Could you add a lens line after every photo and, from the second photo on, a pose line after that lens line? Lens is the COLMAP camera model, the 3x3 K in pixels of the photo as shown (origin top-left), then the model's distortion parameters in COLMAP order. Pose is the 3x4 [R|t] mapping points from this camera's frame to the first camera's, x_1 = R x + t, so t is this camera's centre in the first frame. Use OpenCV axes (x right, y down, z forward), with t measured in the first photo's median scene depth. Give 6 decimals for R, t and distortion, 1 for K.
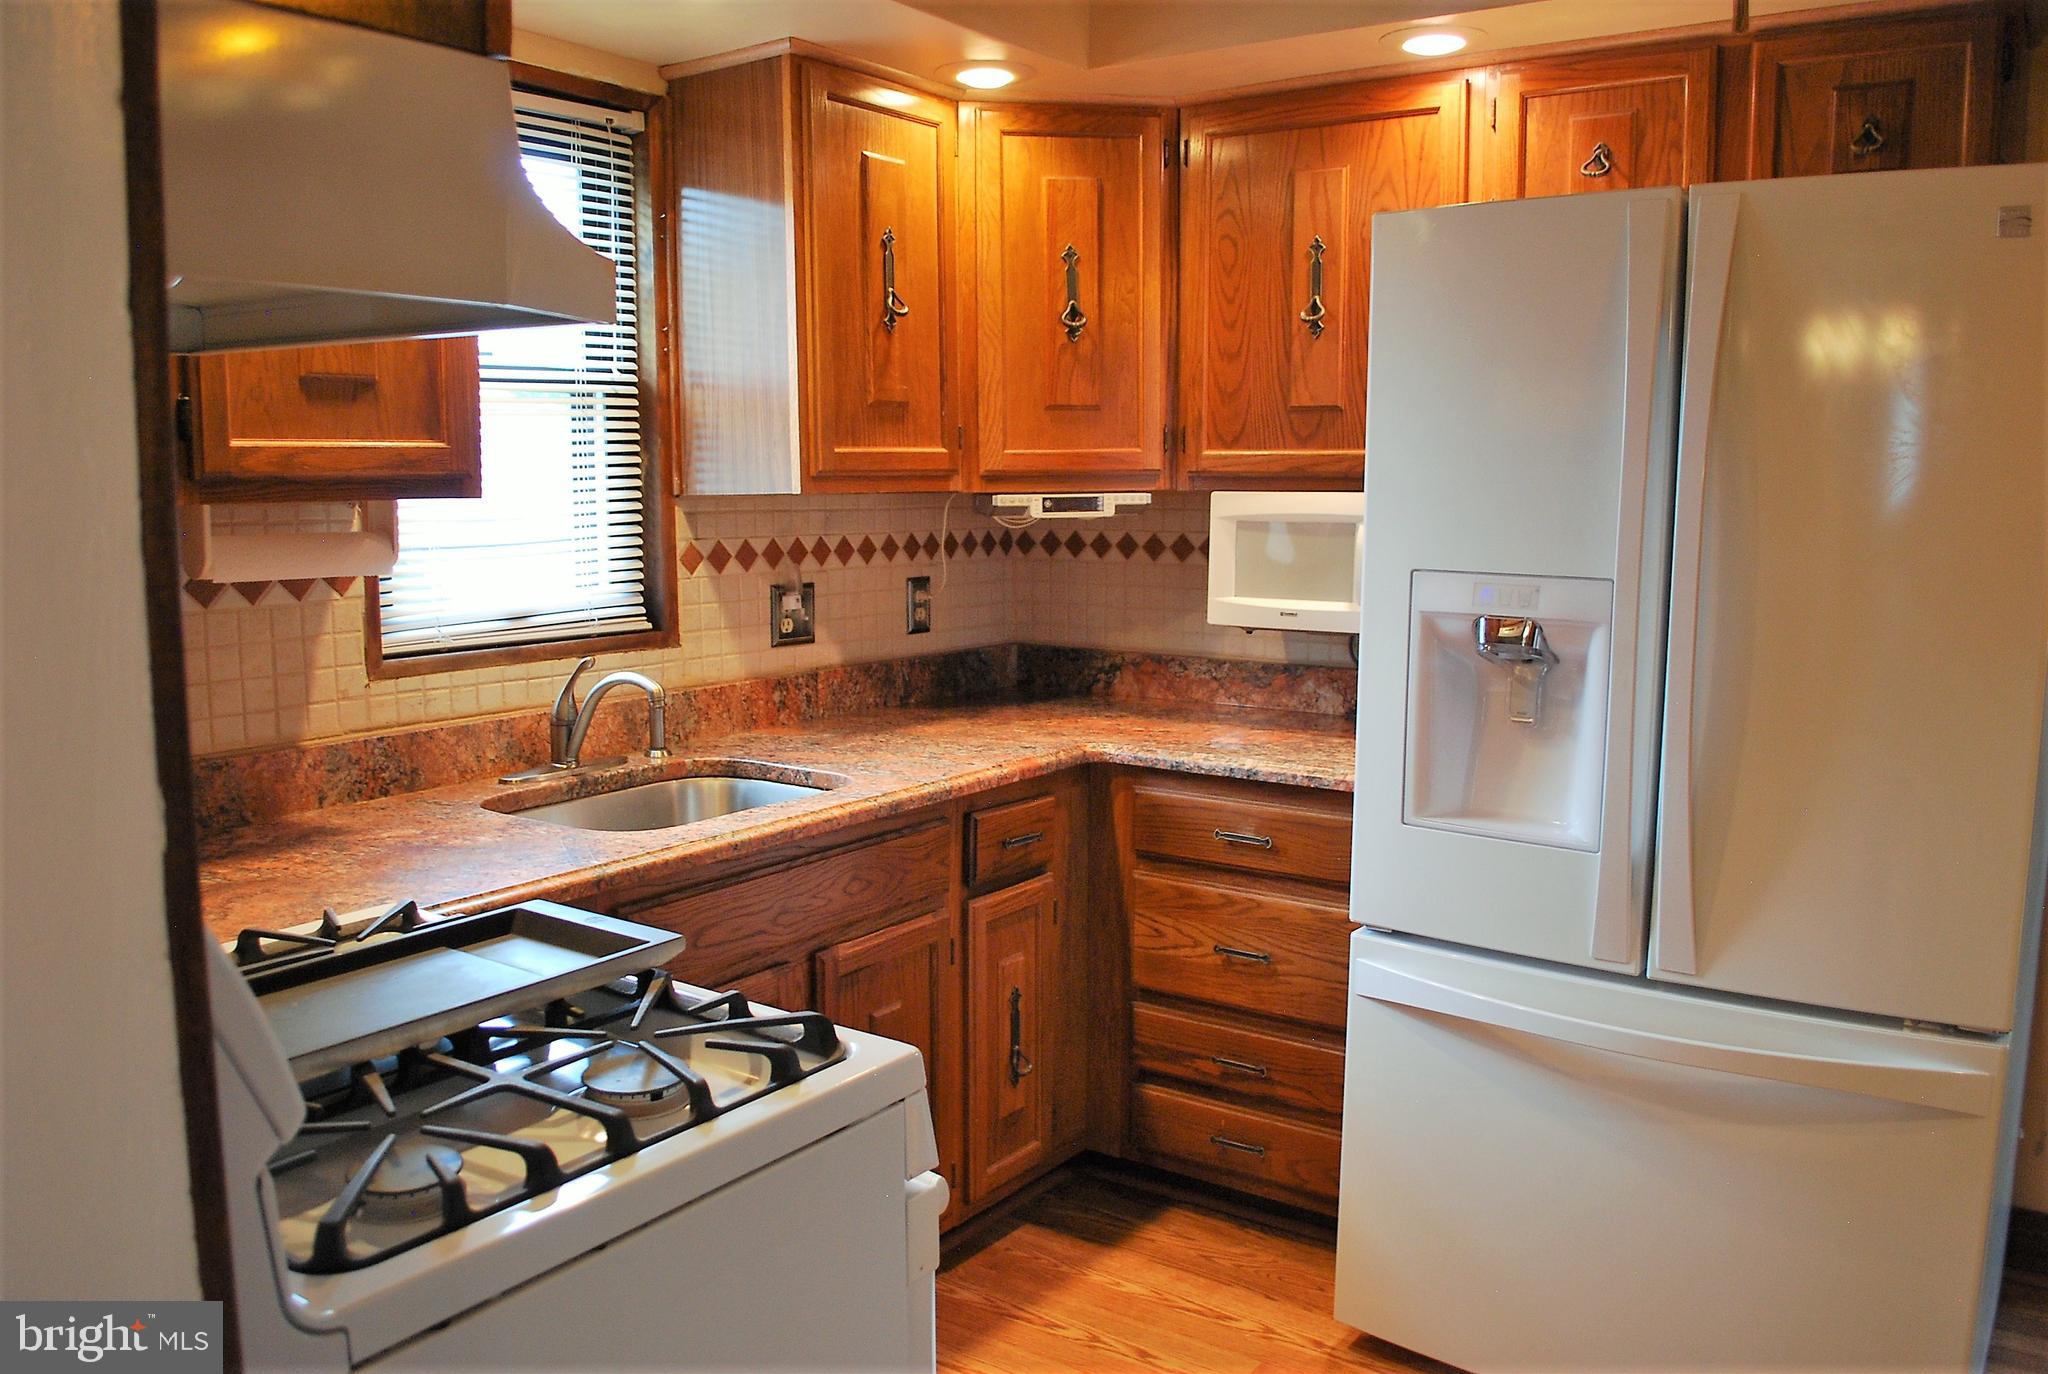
lens RADIAL K [[1594.1, 0, 1024.0], [0, 1594.1, 687.0], [0, 0, 1]] dist [-0.081705, -0.002070]
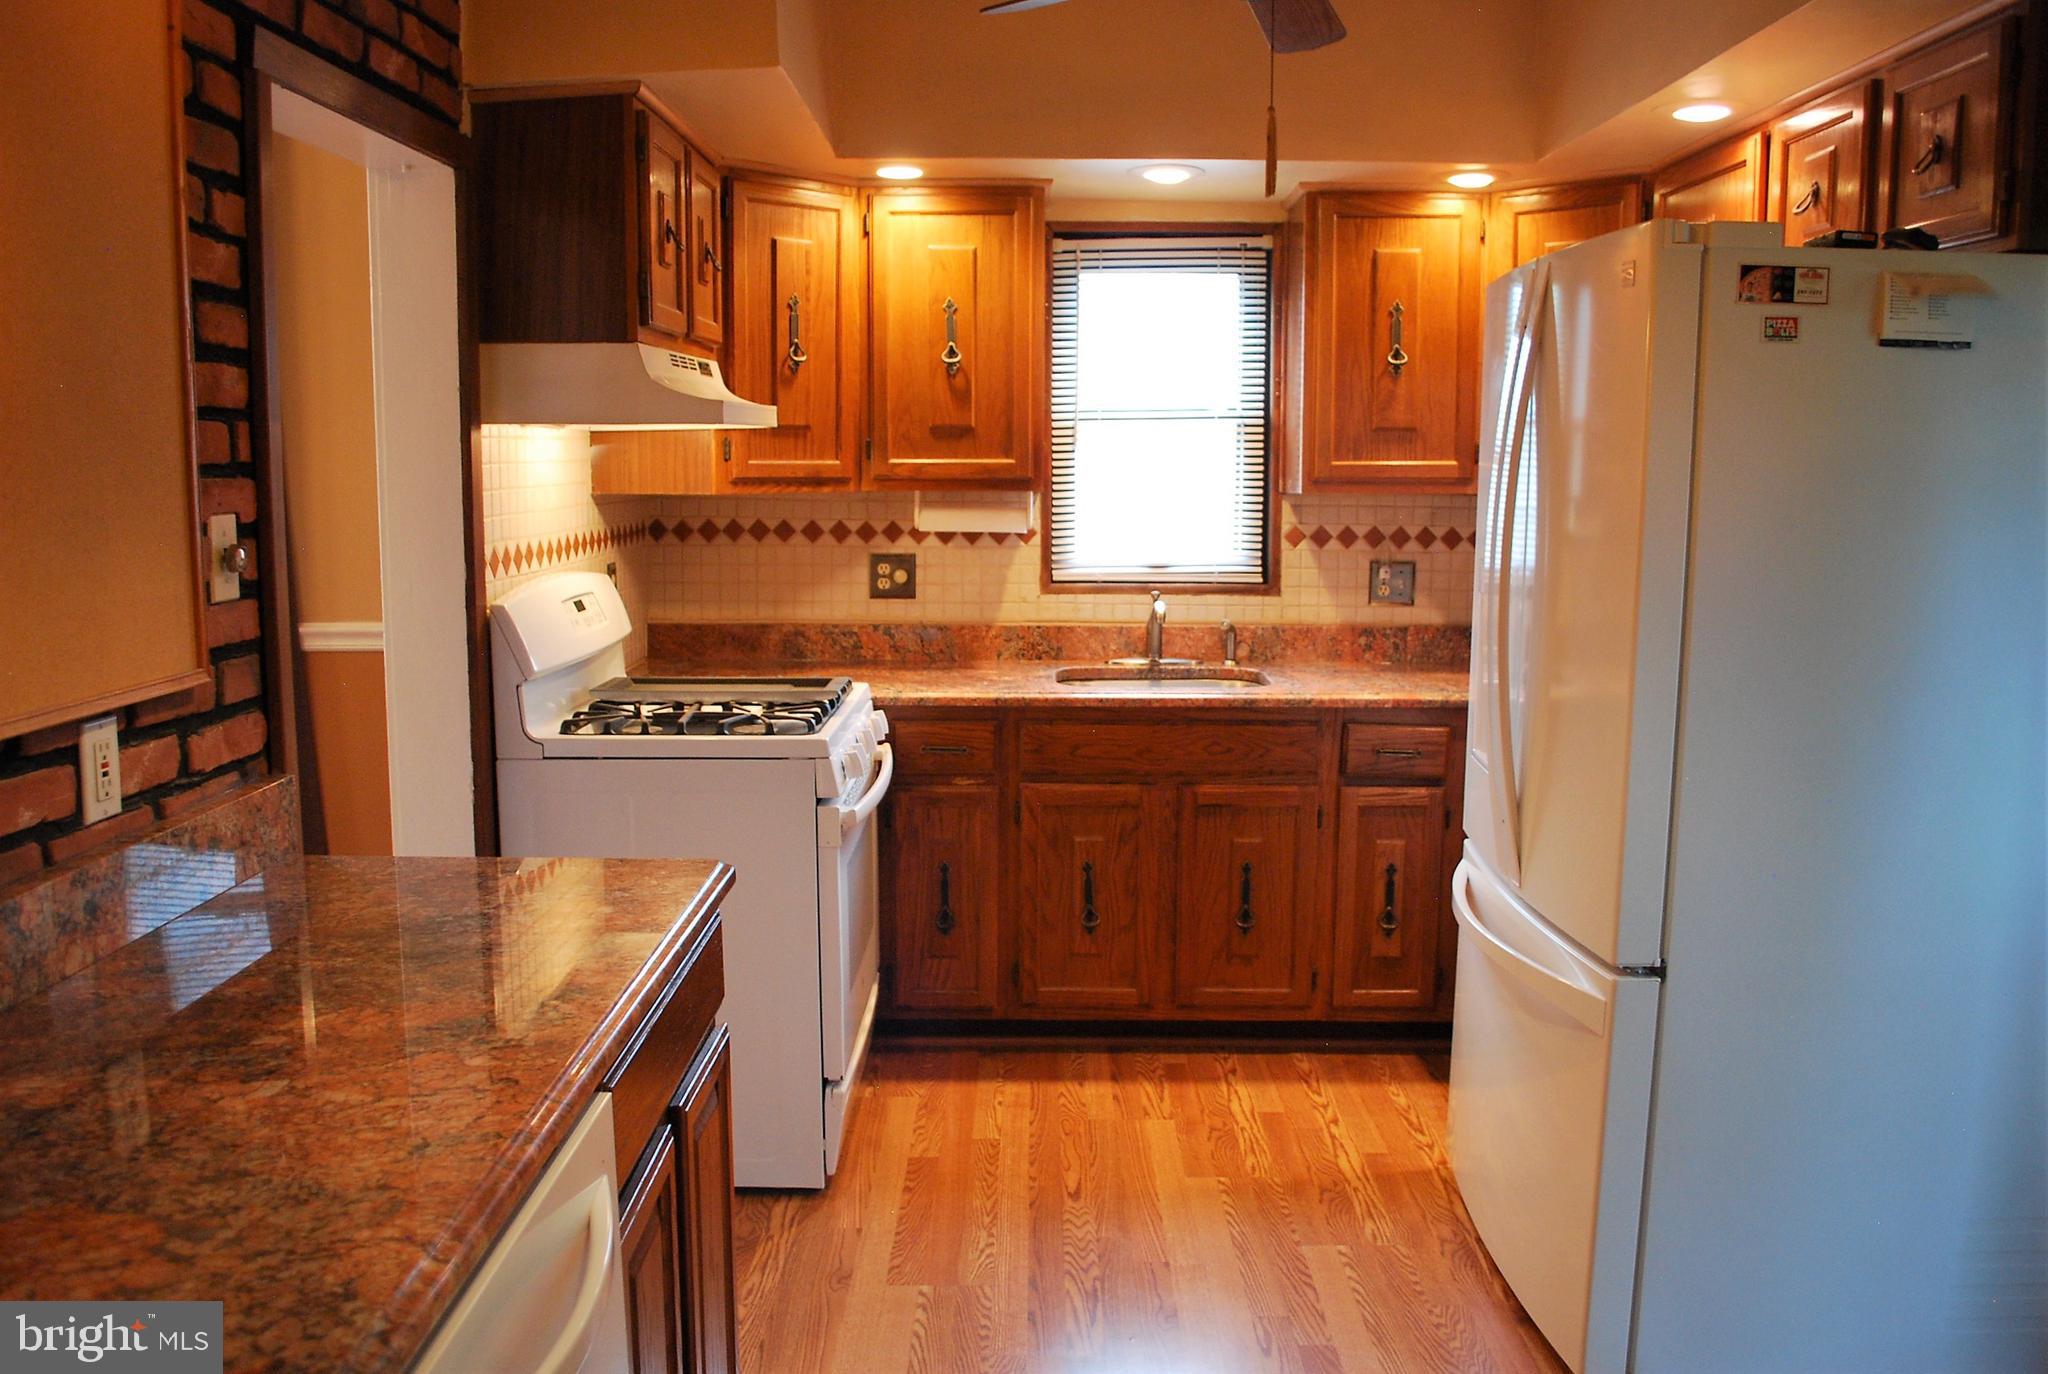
lens RADIAL K [[1594.1, 0, 1024.0], [0, 1594.1, 687.0], [0, 0, 1]] dist [-0.081705, -0.002070]
pose [[0.580746, 0.114269, -0.806025, 0.875857], [-0.111006, 0.991967, 0.060649, -0.005590], [0.806481, 0.054252, 0.588766, -0.049021]]
